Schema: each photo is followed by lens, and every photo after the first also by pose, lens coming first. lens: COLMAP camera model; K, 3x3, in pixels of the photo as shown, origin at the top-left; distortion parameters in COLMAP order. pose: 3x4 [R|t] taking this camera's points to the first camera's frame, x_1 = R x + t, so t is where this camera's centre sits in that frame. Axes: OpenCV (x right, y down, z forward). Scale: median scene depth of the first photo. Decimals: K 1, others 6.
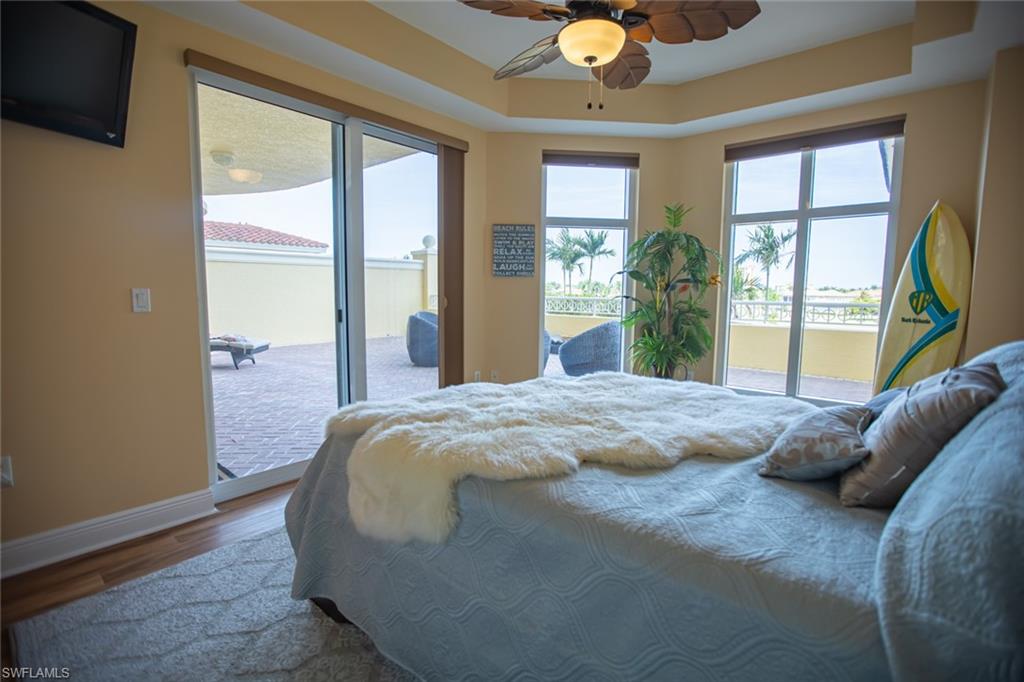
lens RADIAL K [[471.9, 0, 512.0], [0, 471.9, 341.0], [0, 0, 1]] dist [-0.024353, 0.000462]
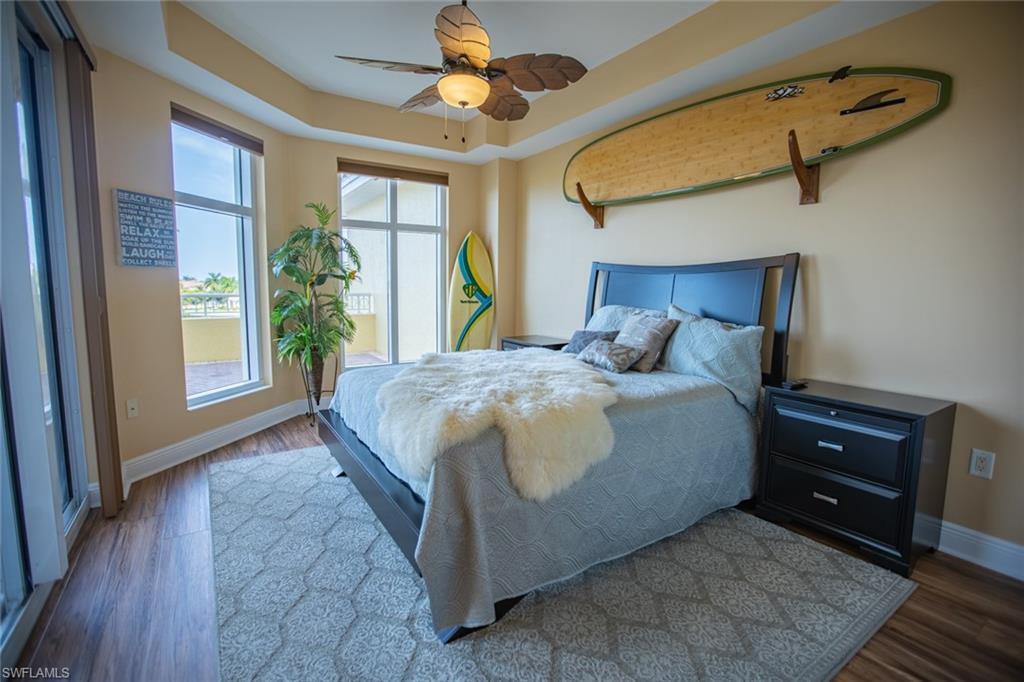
lens RADIAL K [[471.9, 0, 512.0], [0, 471.9, 341.0], [0, 0, 1]] dist [-0.024353, 0.000462]
pose [[0.289552, -0.117913, 0.949872, -0.600921], [0.099529, 0.990712, 0.092643, -0.039495], [-0.951973, 0.067715, 0.298599, 0.303280]]
